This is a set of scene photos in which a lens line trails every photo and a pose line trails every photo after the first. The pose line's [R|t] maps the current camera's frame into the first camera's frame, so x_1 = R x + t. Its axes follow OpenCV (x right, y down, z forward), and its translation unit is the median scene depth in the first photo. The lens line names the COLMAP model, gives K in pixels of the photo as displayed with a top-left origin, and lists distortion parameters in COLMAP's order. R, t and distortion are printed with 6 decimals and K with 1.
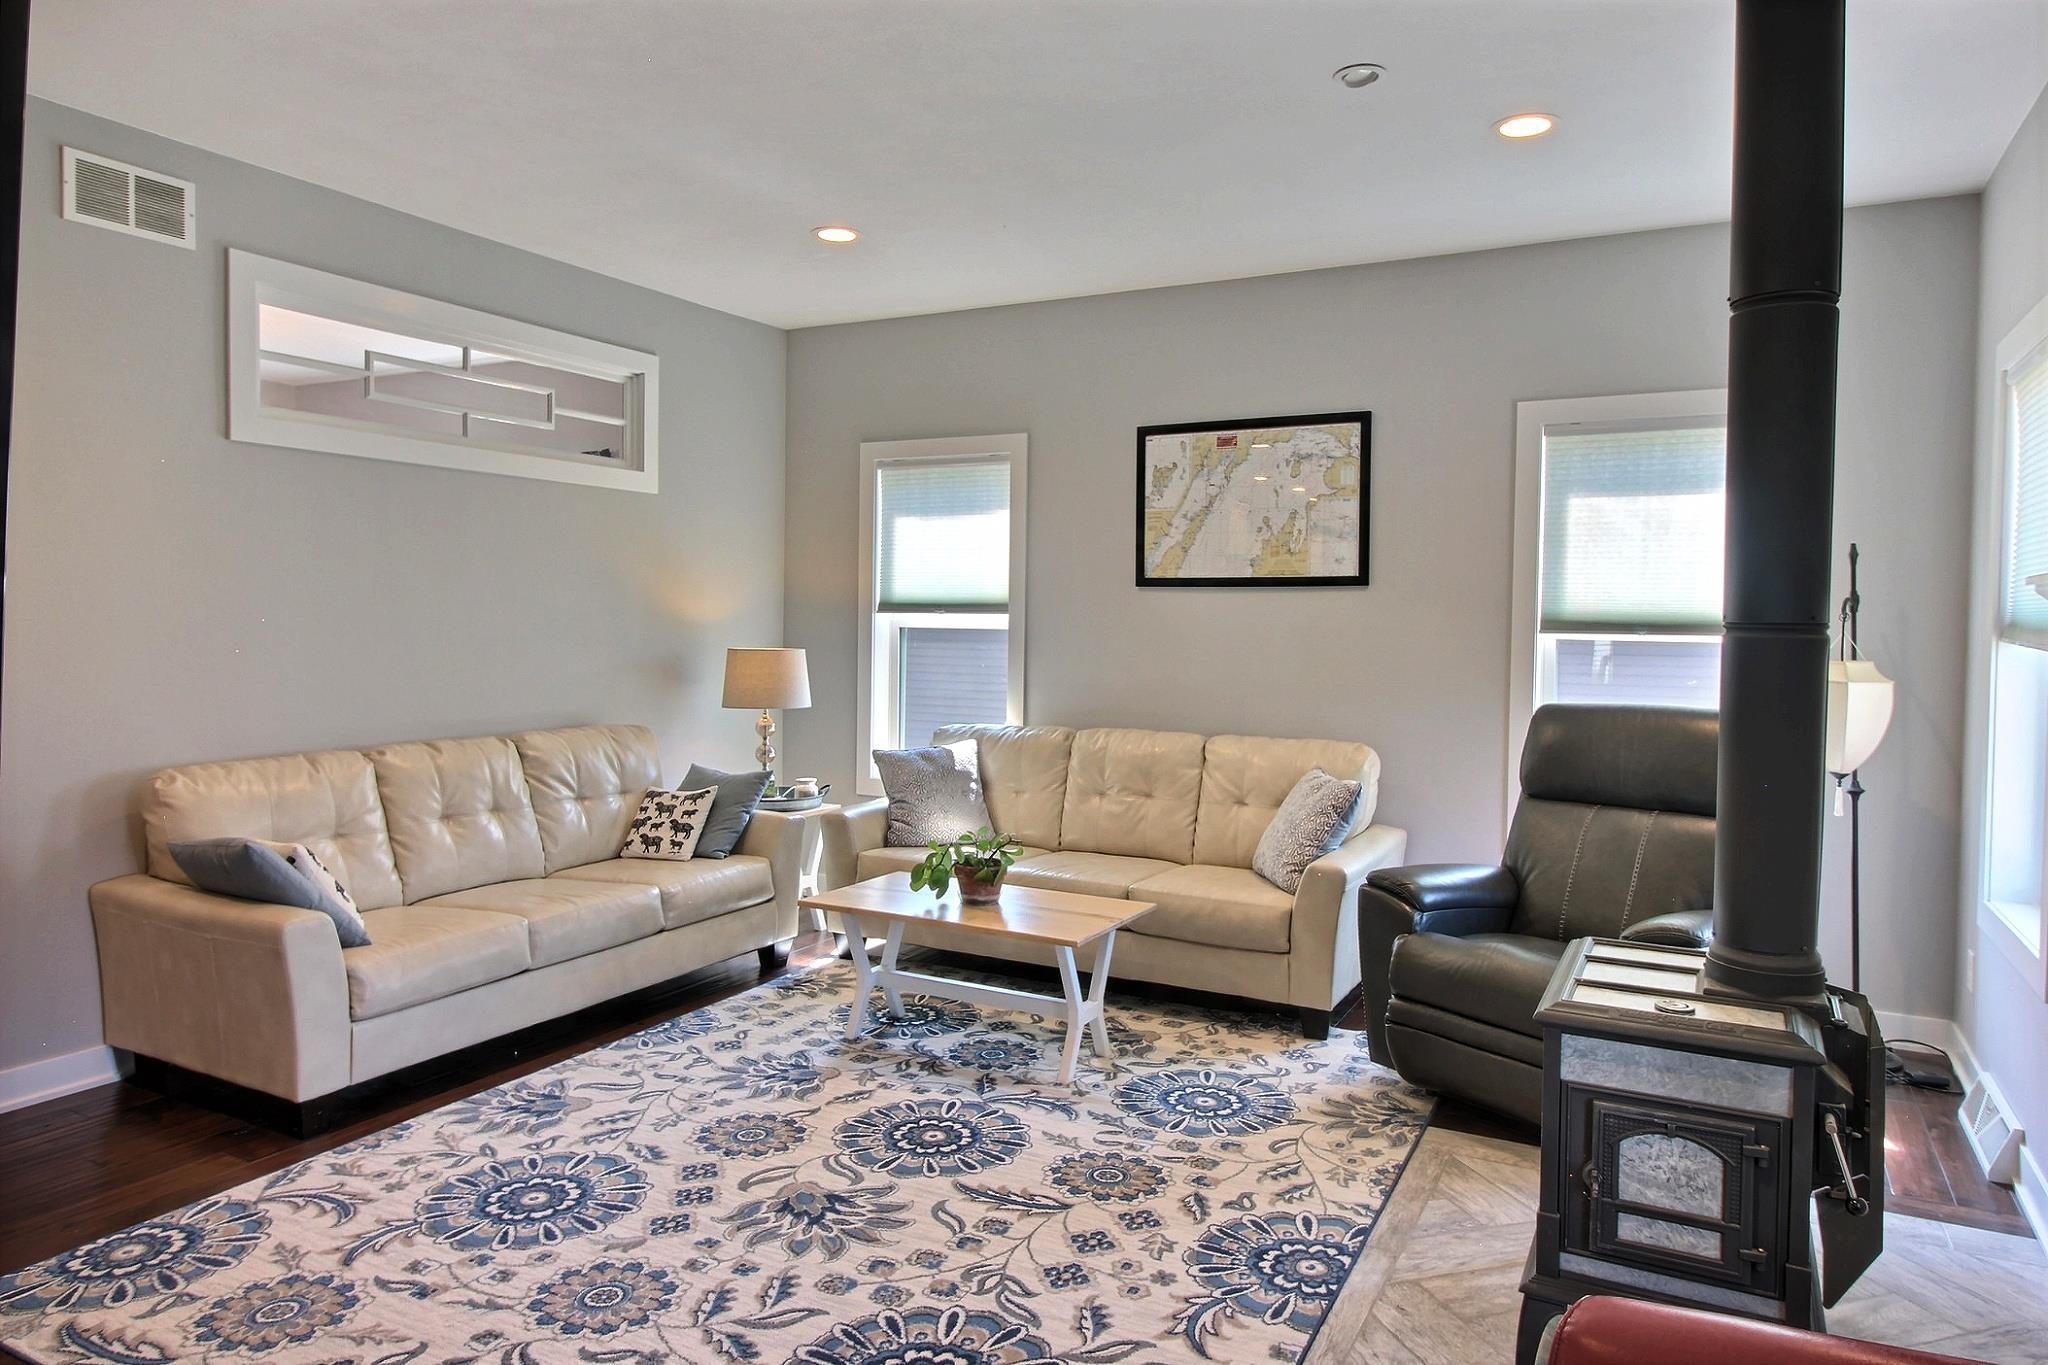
lens RADIAL K [[1294.3, 0, 1032.0], [0, 1294.3, 651.1], [0, 0, 1]] dist [0.012678, -0.013692]
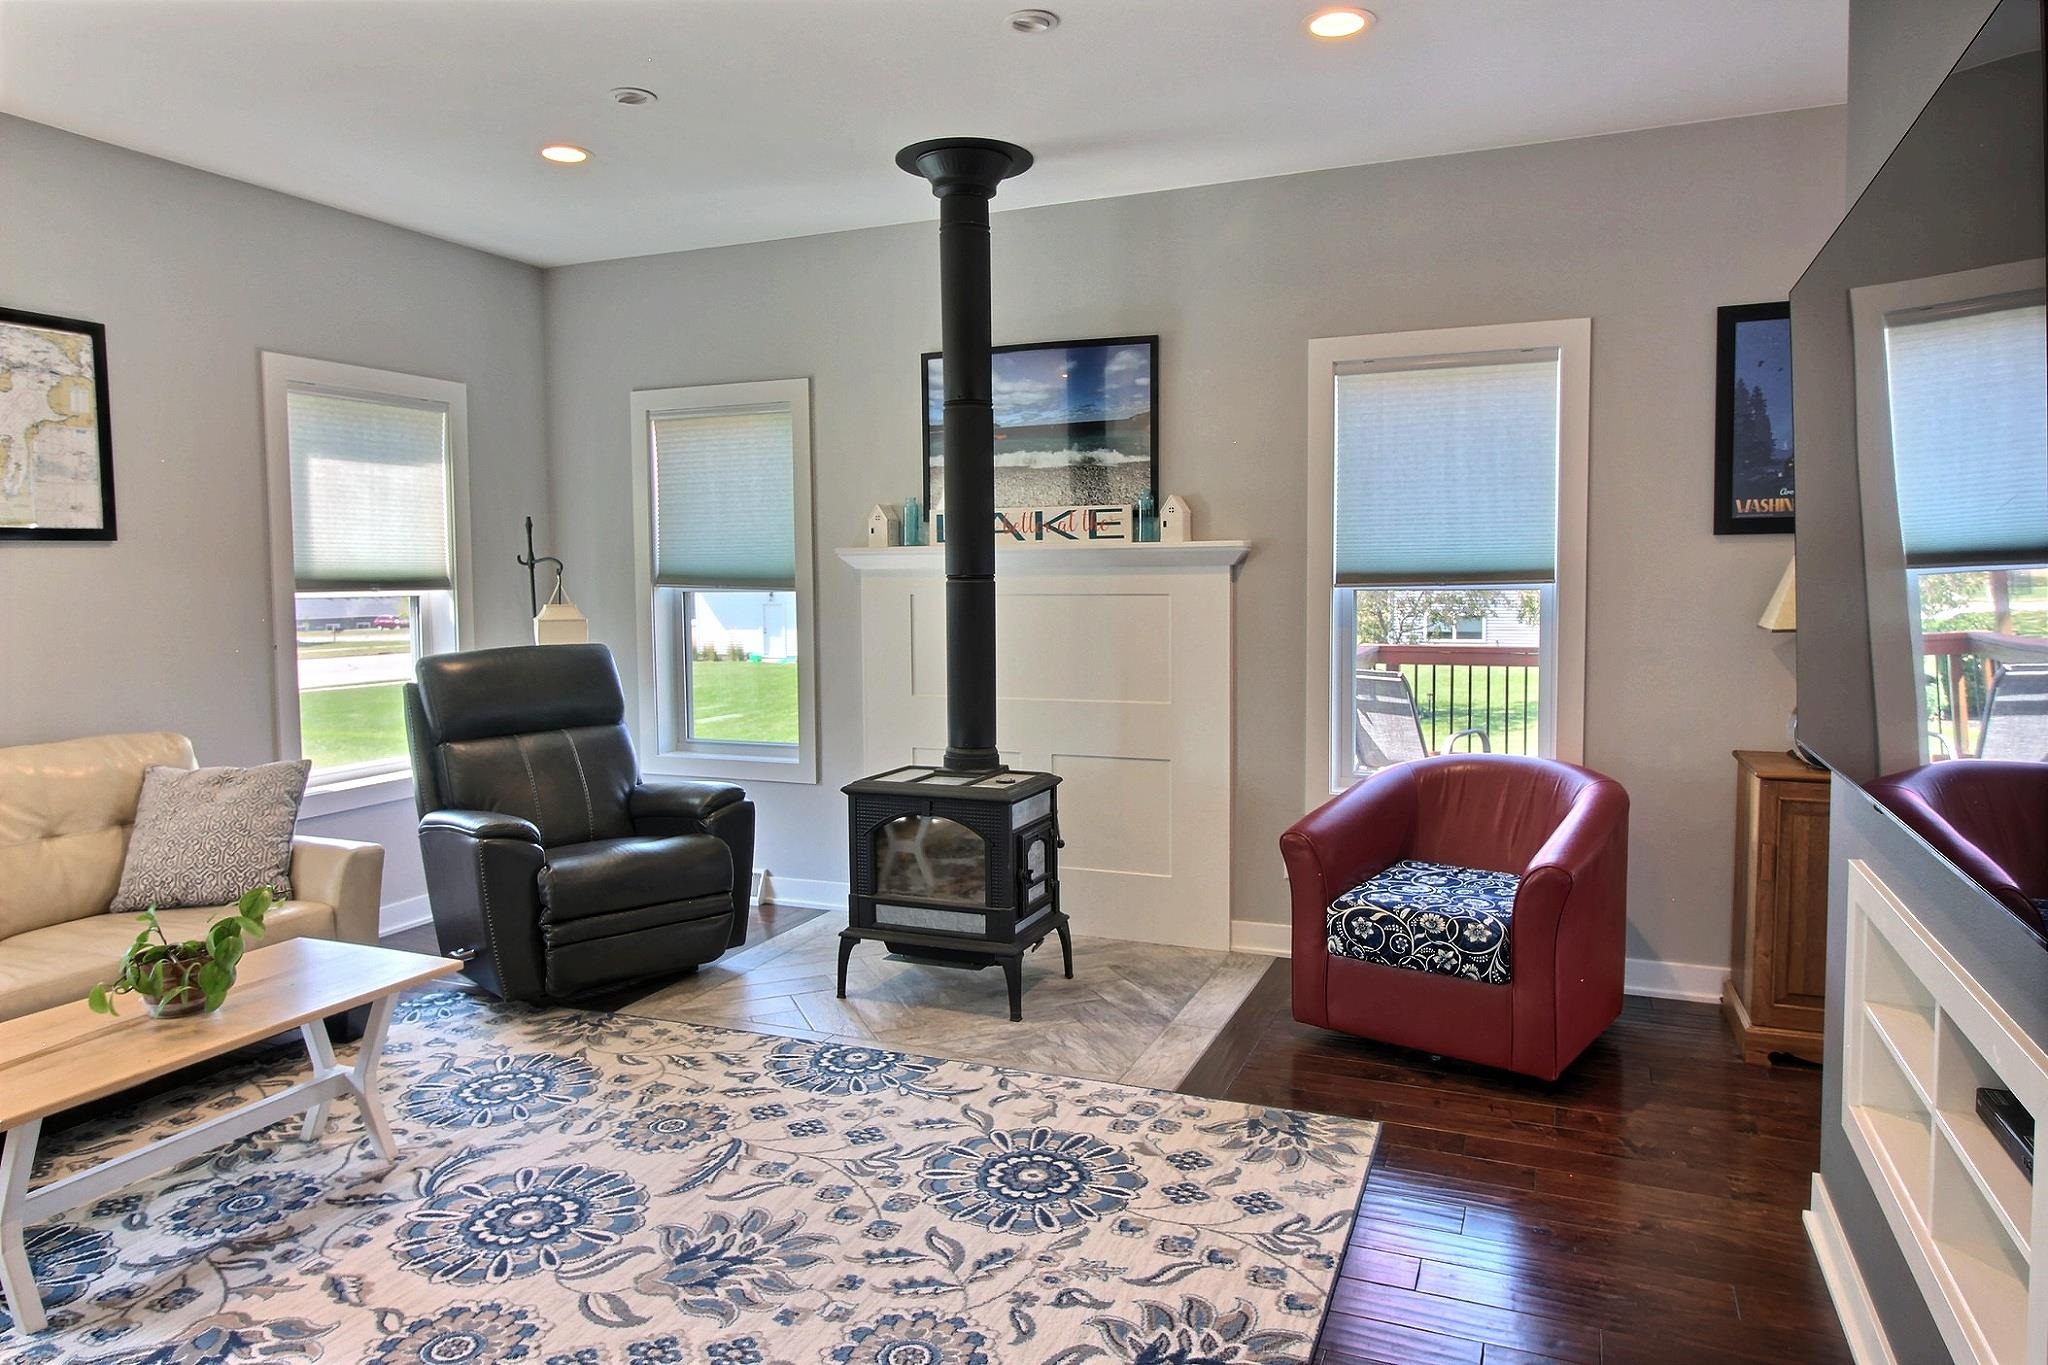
lens RADIAL K [[1294.3, 0, 1032.0], [0, 1294.3, 651.1], [0, 0, 1]] dist [0.012678, -0.013692]
pose [[-0.088588, -0.072859, 0.993400, -0.826654], [0.034323, 0.996506, 0.076147, -0.032563], [-0.995477, 0.040842, -0.085778, 0.681416]]
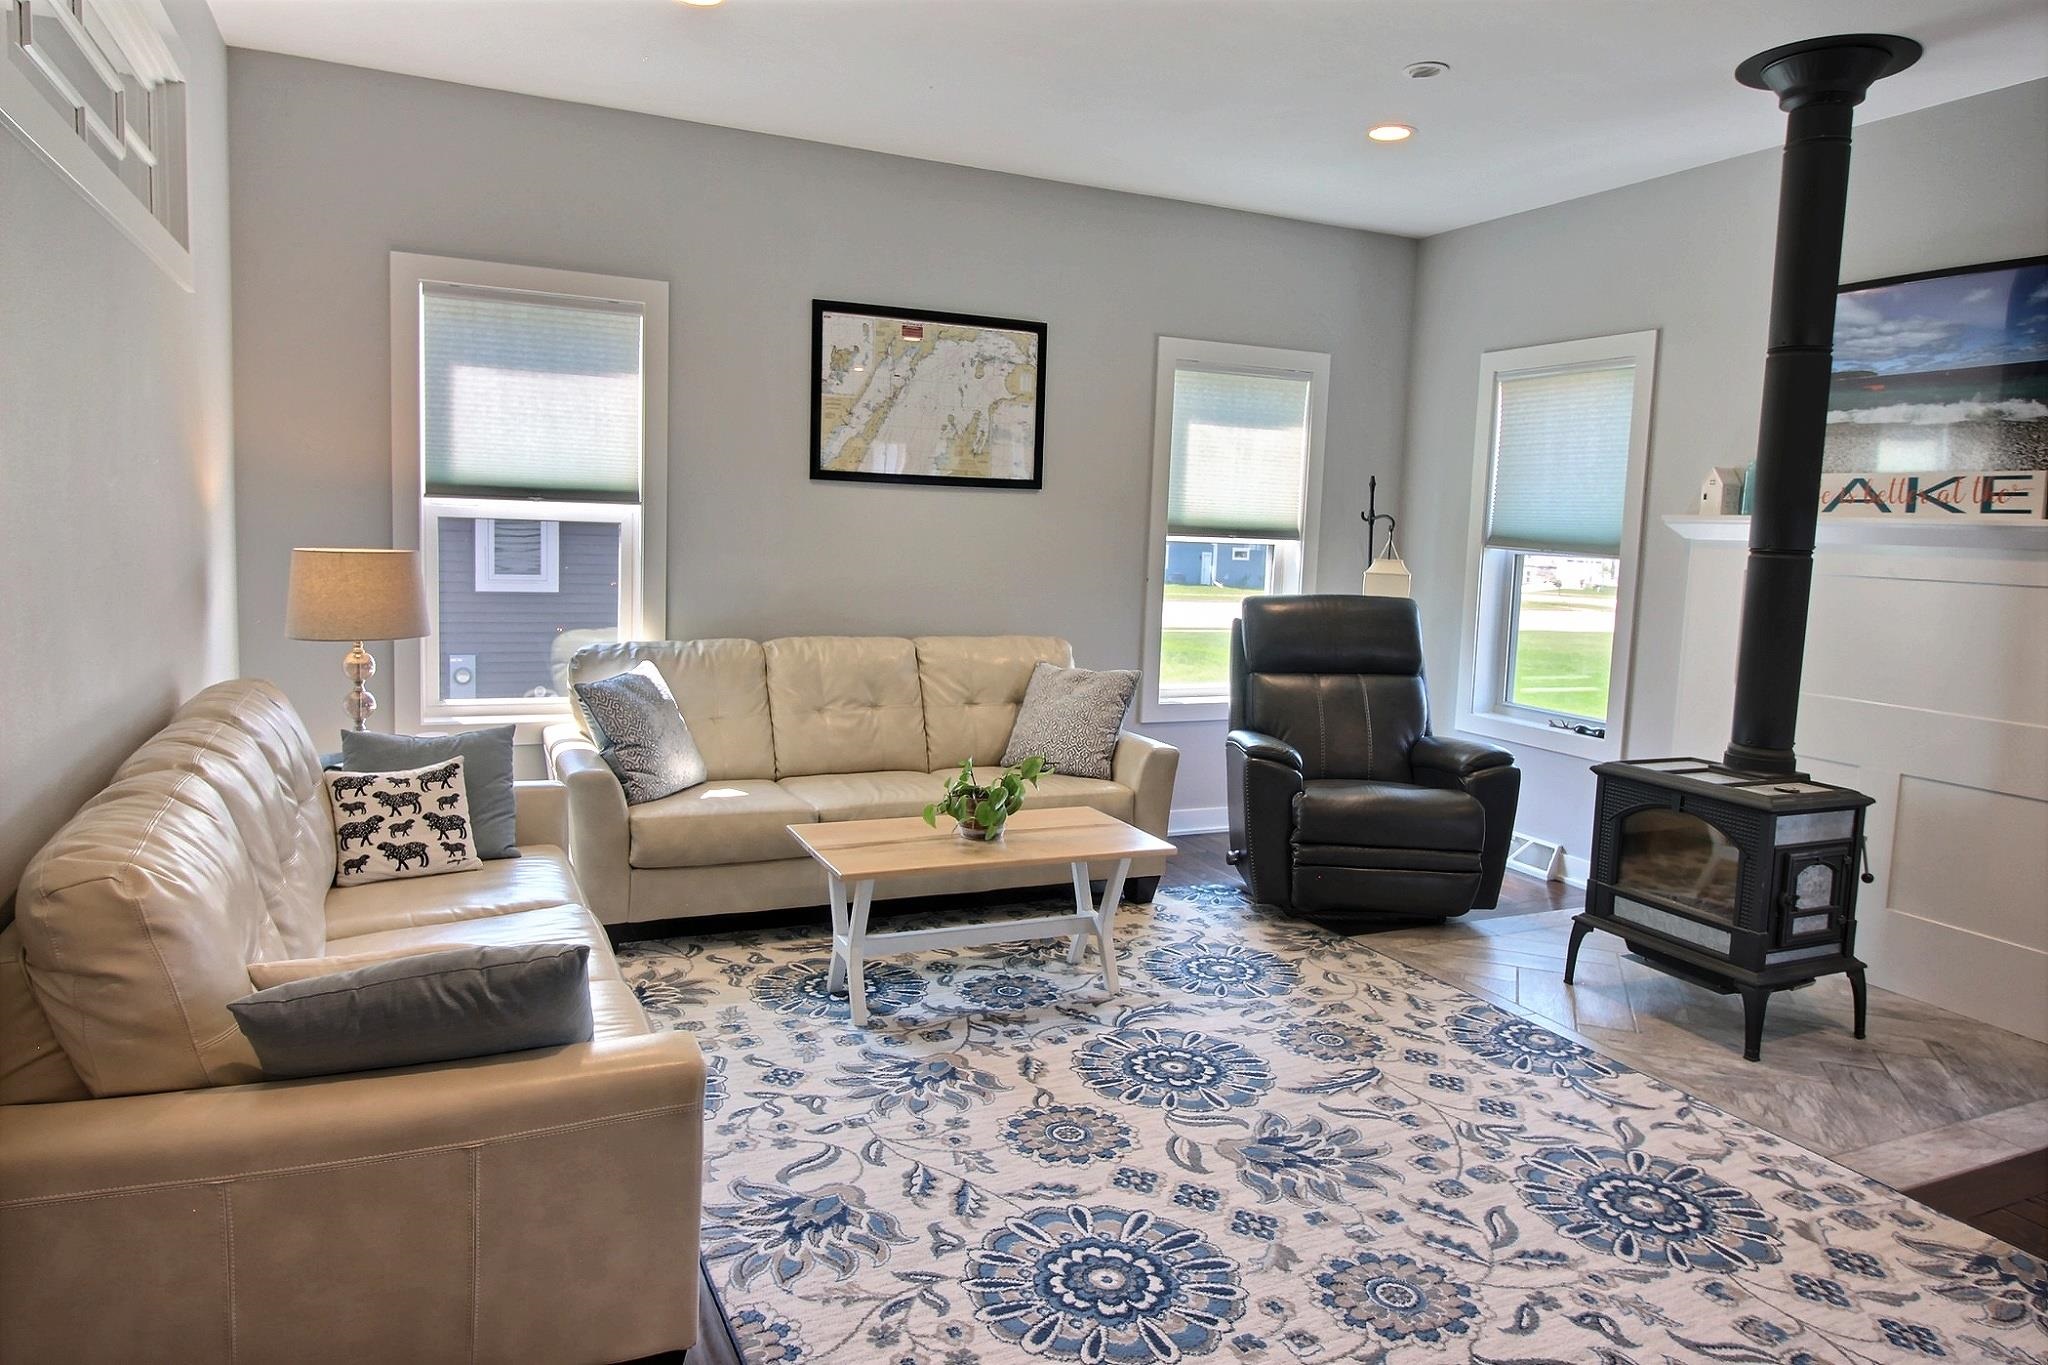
lens RADIAL K [[1300.7, 0, 1035.1], [0, 1300.7, 651.1], [0, 0, 1]] dist [0.009656, -0.010574]
pose [[0.604561, -0.069198, 0.793548, -0.824134], [-0.008849, 0.995575, 0.093556, -0.024766], [-0.796510, -0.063582, 0.601273, 0.476963]]
